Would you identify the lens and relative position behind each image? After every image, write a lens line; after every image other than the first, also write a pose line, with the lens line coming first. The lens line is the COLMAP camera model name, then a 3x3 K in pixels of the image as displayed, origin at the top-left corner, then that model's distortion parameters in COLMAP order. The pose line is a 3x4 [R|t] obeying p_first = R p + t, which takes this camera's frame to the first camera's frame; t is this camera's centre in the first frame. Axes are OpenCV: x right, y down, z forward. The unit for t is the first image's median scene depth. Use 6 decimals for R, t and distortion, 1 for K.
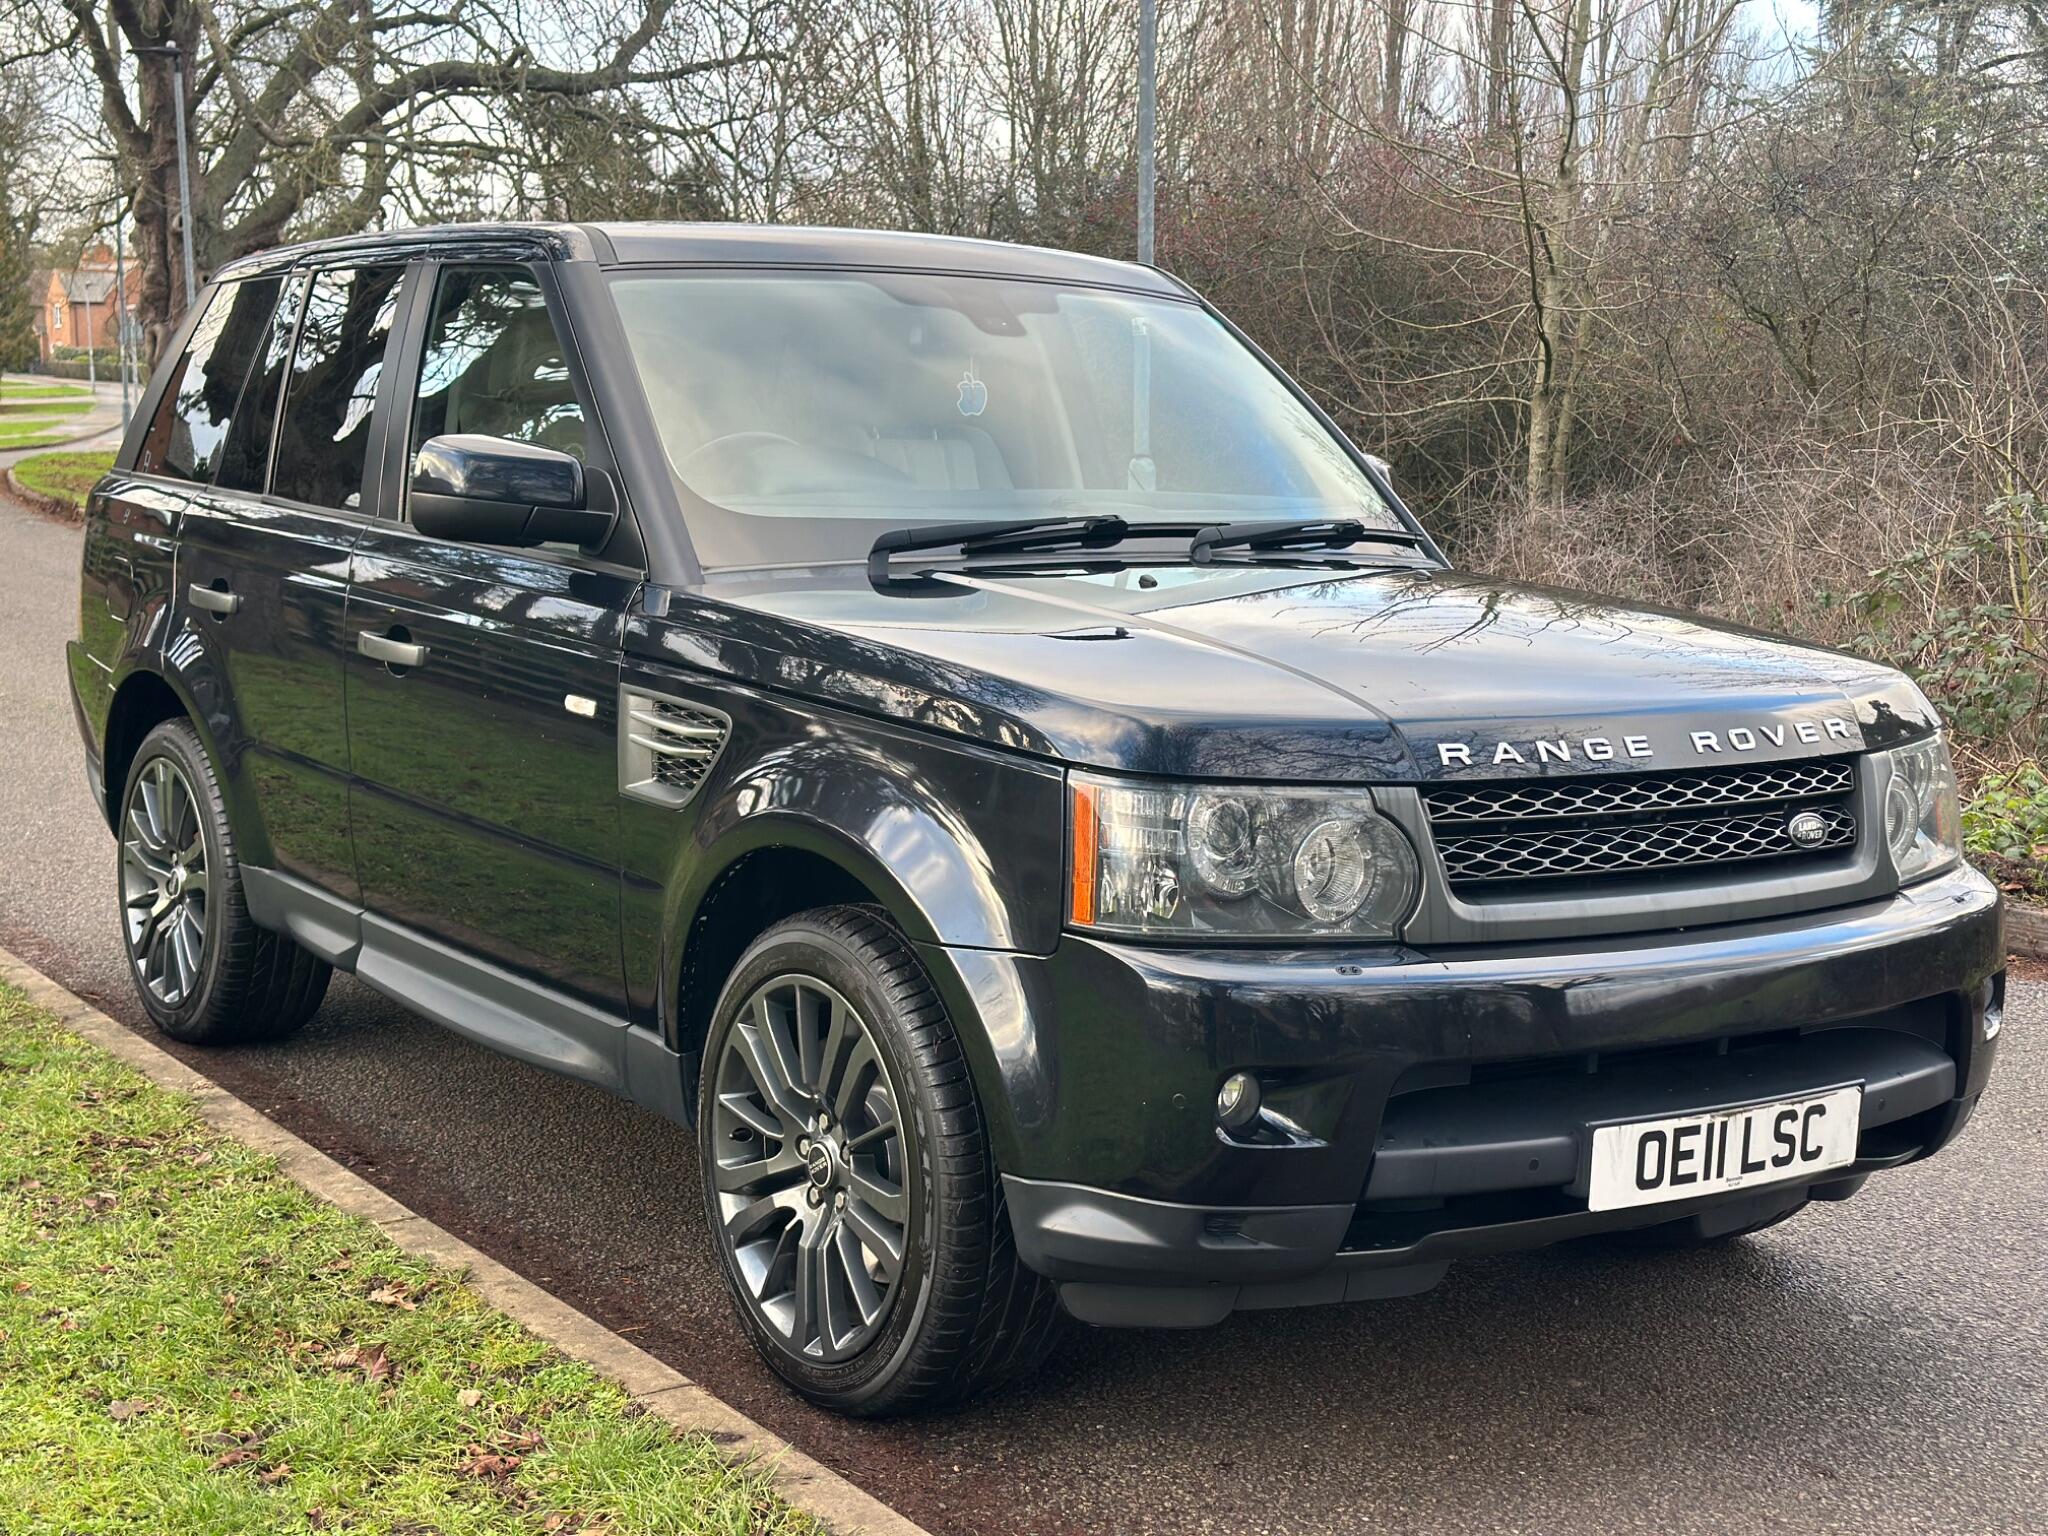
lens RADIAL K [[2934.5, 0, 1024.0], [0, 2934.5, 768.0], [0, 0, 1]] dist [0.001934, 0.012006]
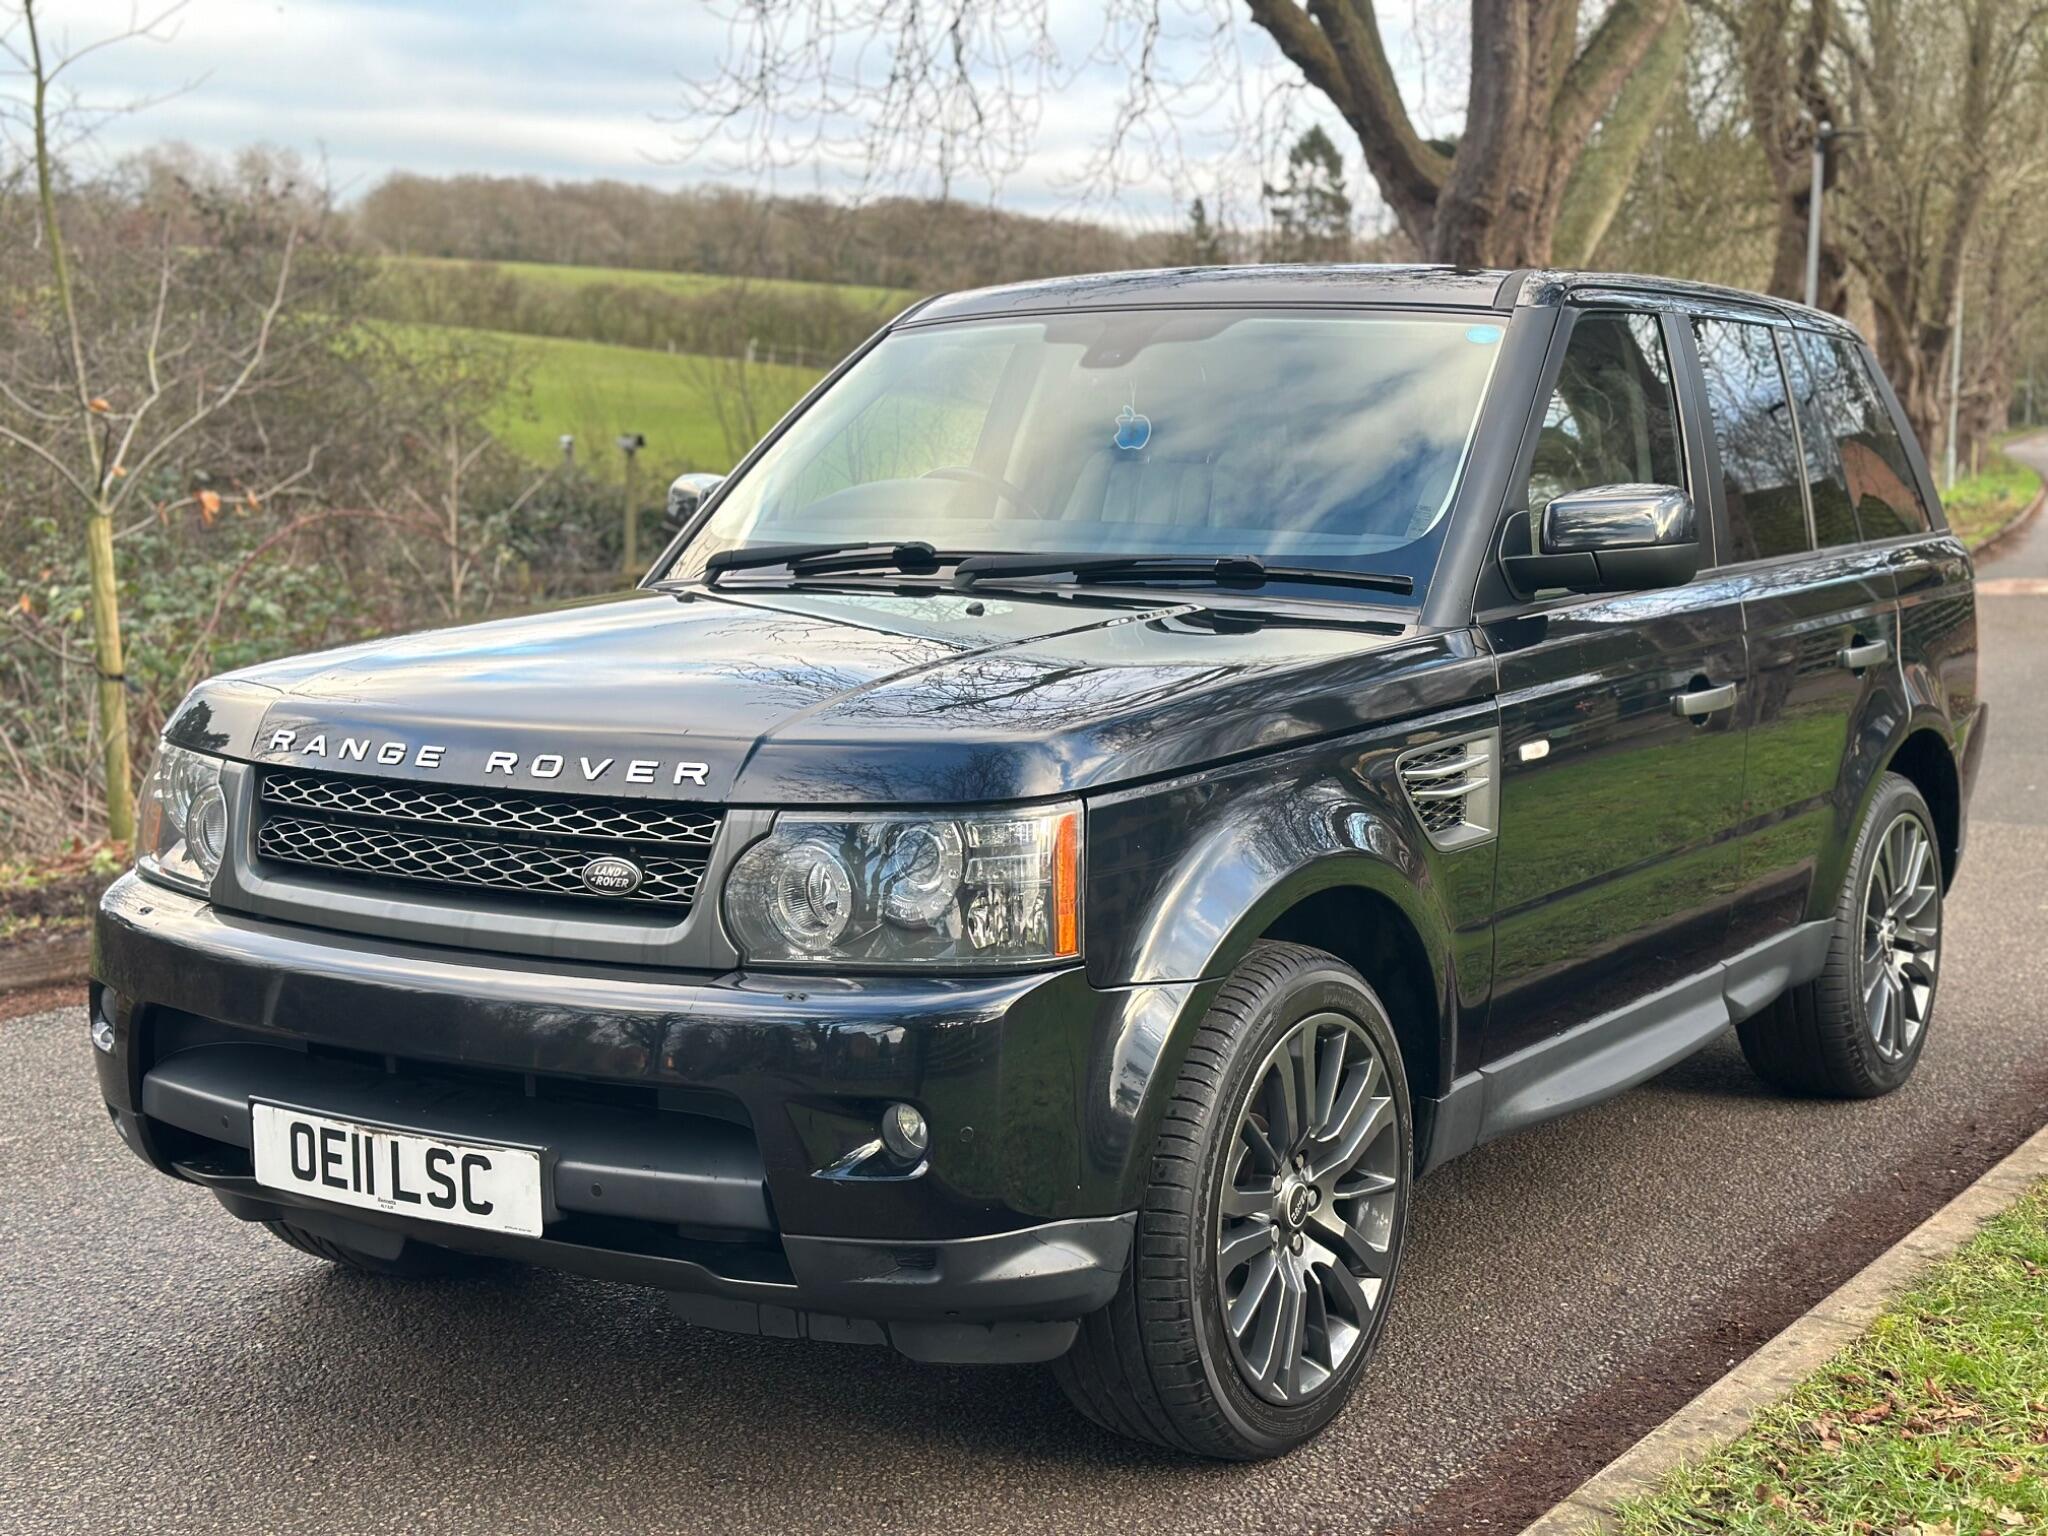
lens RADIAL K [[2796.3, 0, 1024.0], [0, 2796.3, 768.0], [0, 0, 1]] dist [0.167374, 0.039031]
pose [[0.393247, 0.084935, -0.915501, 1.170479], [-0.107046, 0.993182, 0.046161, -0.069928], [0.913180, 0.079848, 0.399658, 0.797087]]
